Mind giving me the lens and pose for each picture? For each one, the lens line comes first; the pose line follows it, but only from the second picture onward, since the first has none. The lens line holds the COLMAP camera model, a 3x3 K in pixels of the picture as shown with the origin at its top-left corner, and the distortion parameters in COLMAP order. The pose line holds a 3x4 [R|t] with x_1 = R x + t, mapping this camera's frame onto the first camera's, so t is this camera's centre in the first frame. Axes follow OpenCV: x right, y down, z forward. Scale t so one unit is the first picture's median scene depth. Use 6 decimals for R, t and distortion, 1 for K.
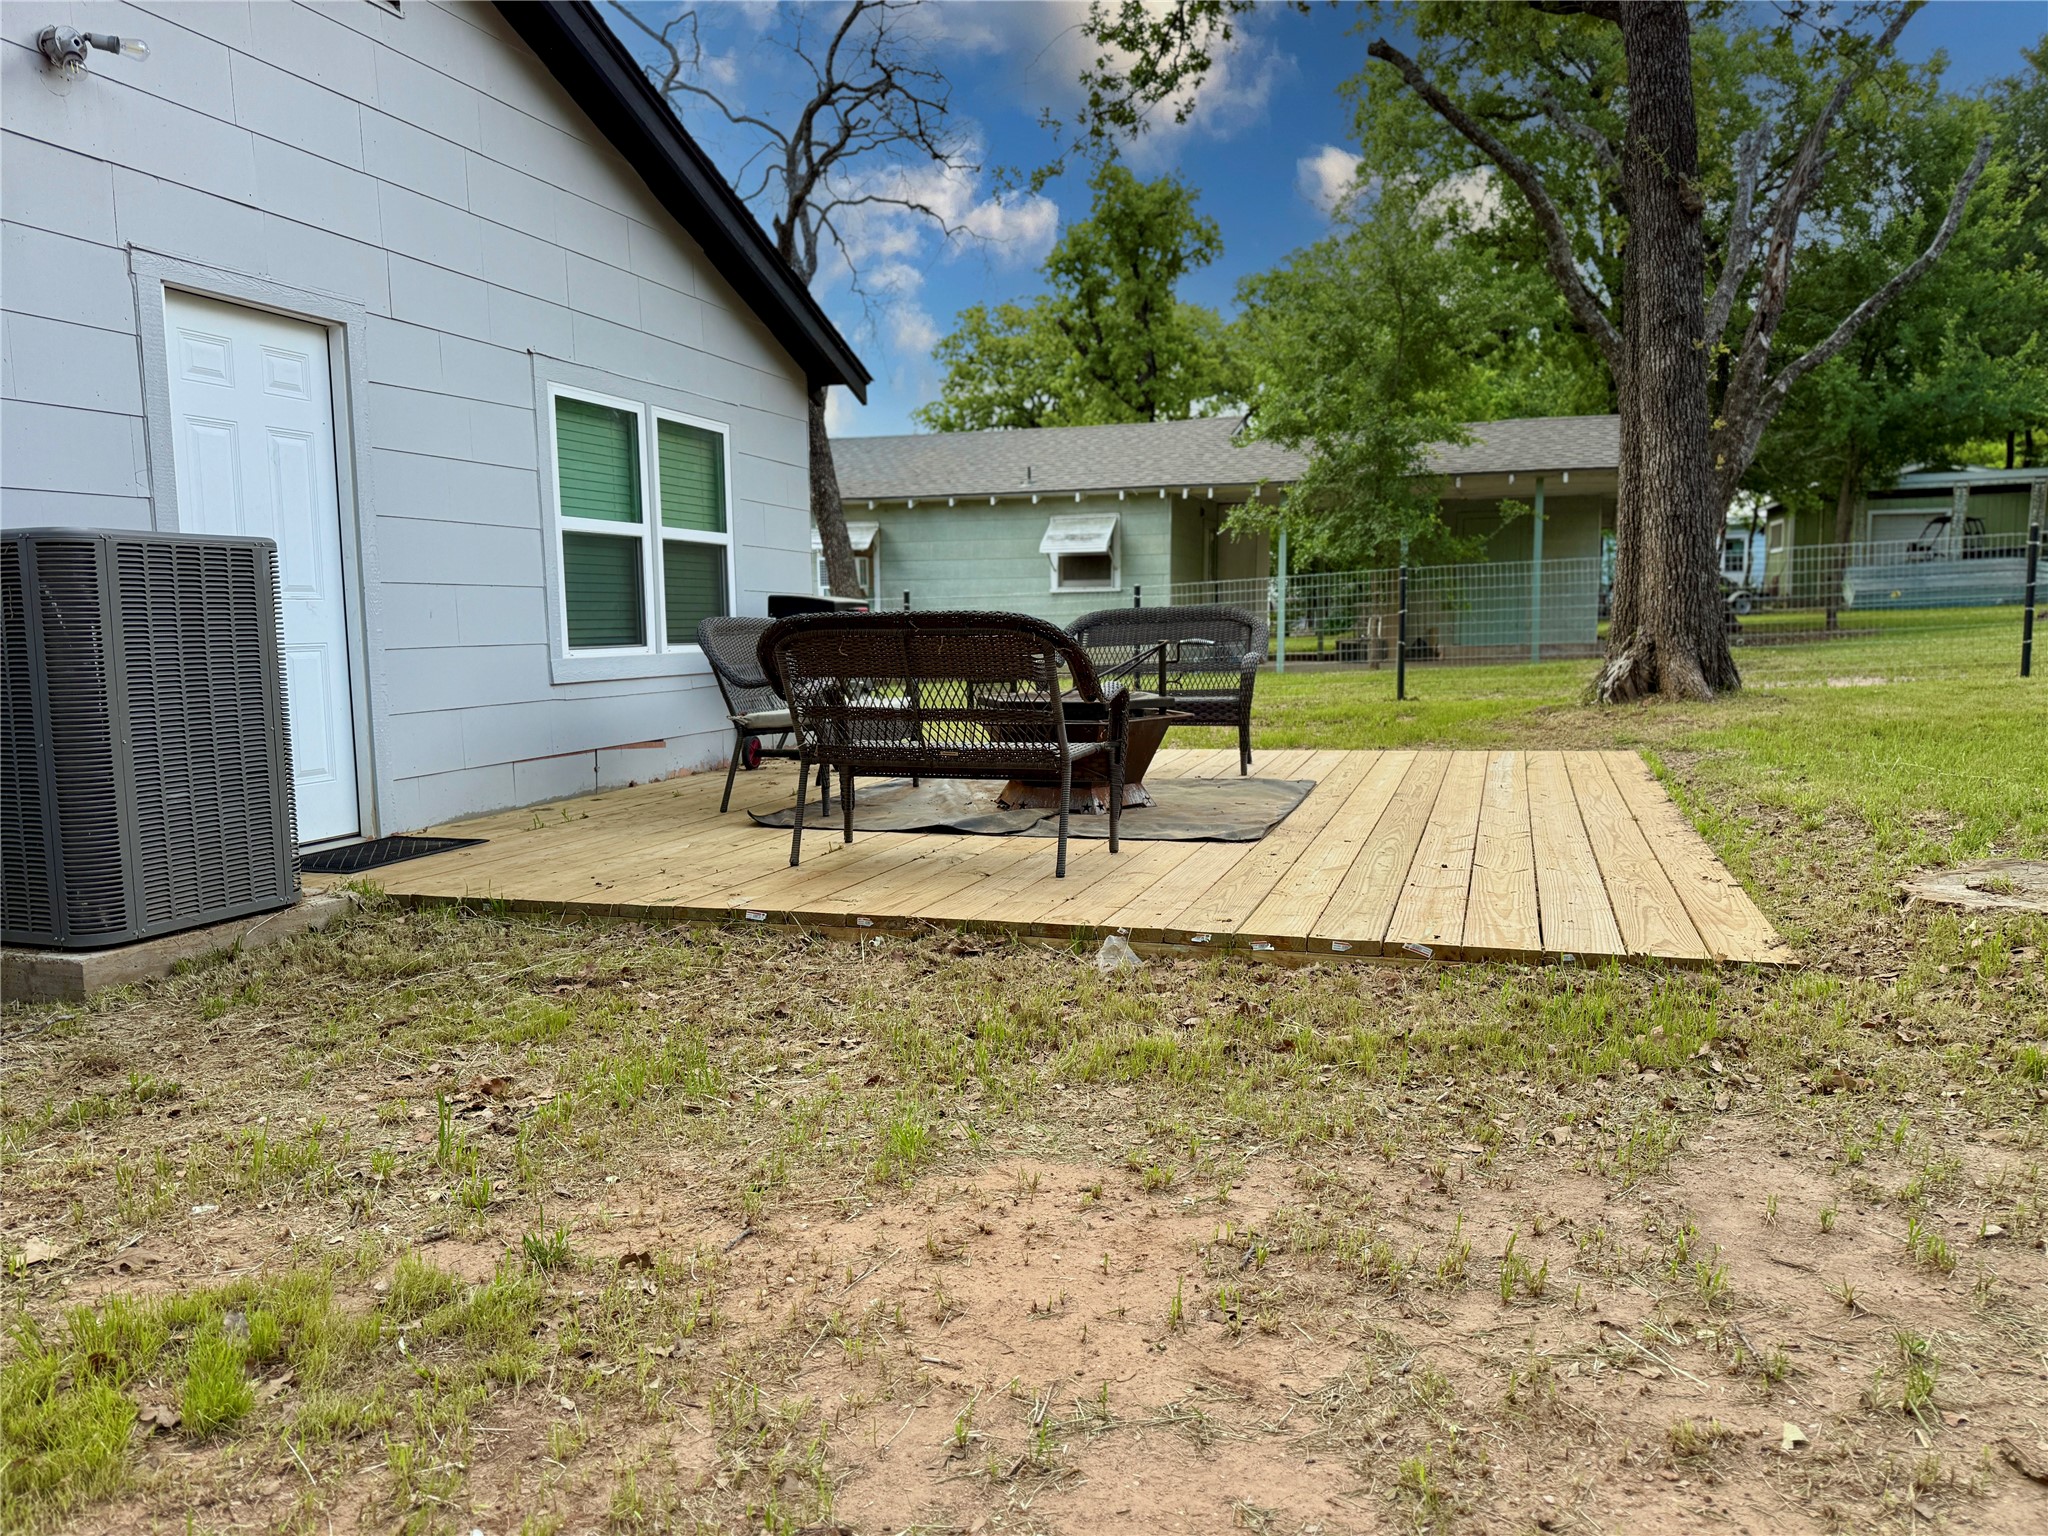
lens RADIAL K [[1433.1, 0, 1024.0], [0, 1433.1, 771.0], [0, 0, 1]] dist [0.062694, -0.047156]
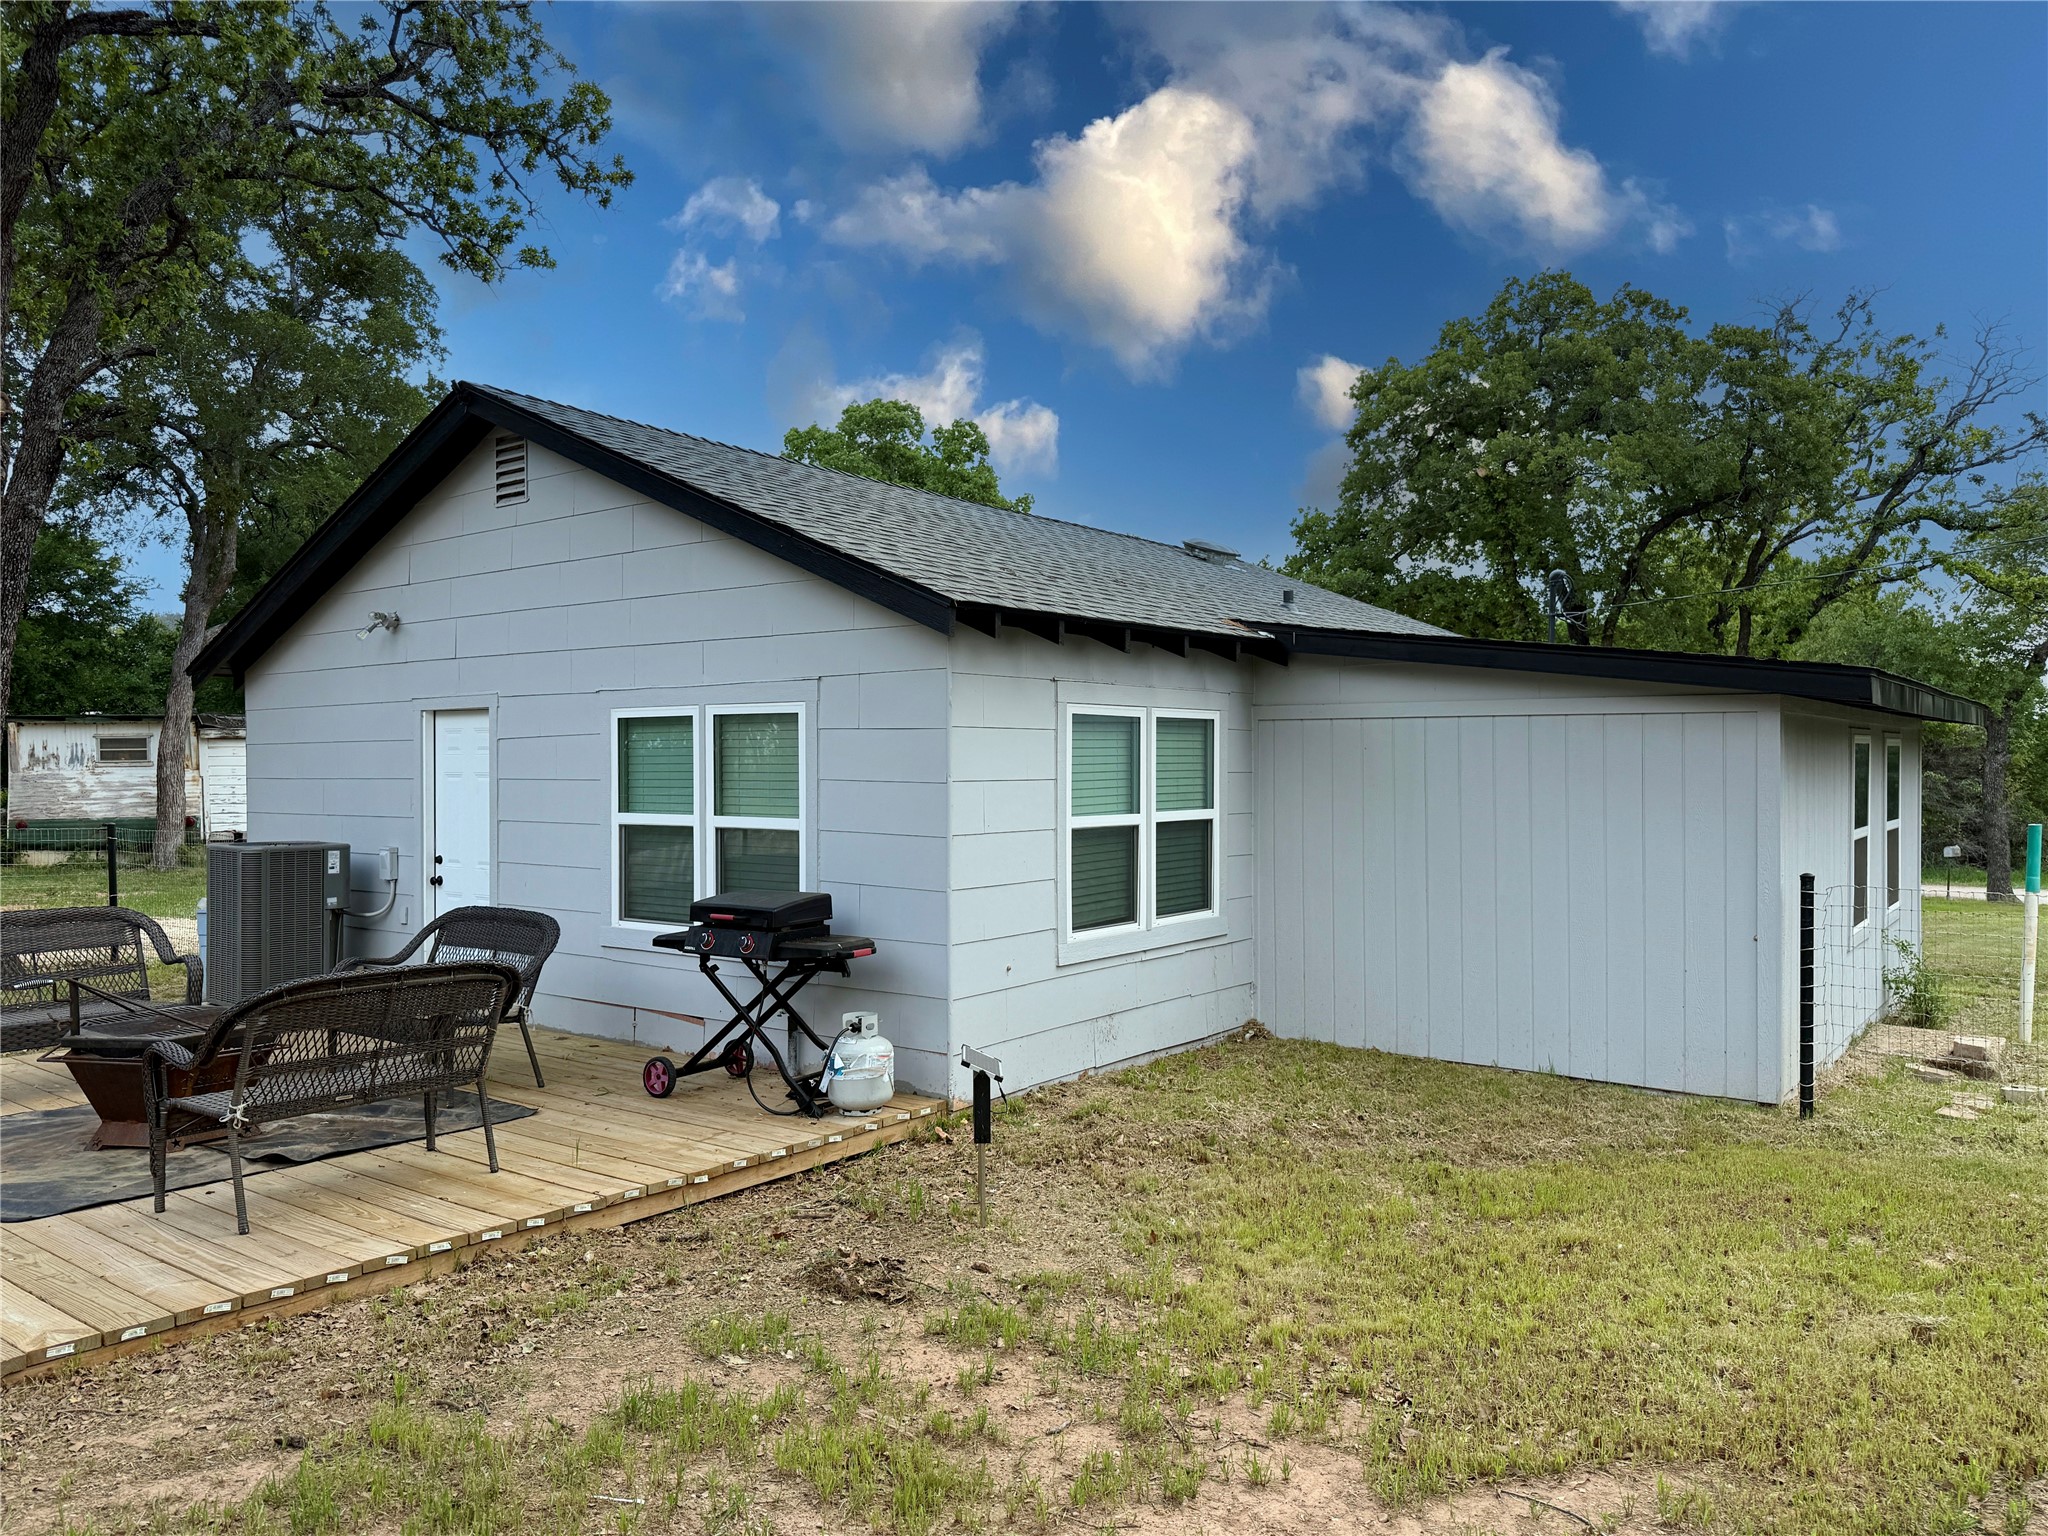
lens RADIAL K [[1424.8, 0, 1032.0], [0, 1424.8, 777.0], [0, 0, 1]] dist [0.015268, -0.009892]
pose [[-0.312354, 0.032791, -0.949400, 0.679441], [-0.095629, 0.993242, 0.065768, -0.295054], [0.945140, 0.111332, -0.307108, 1.571290]]
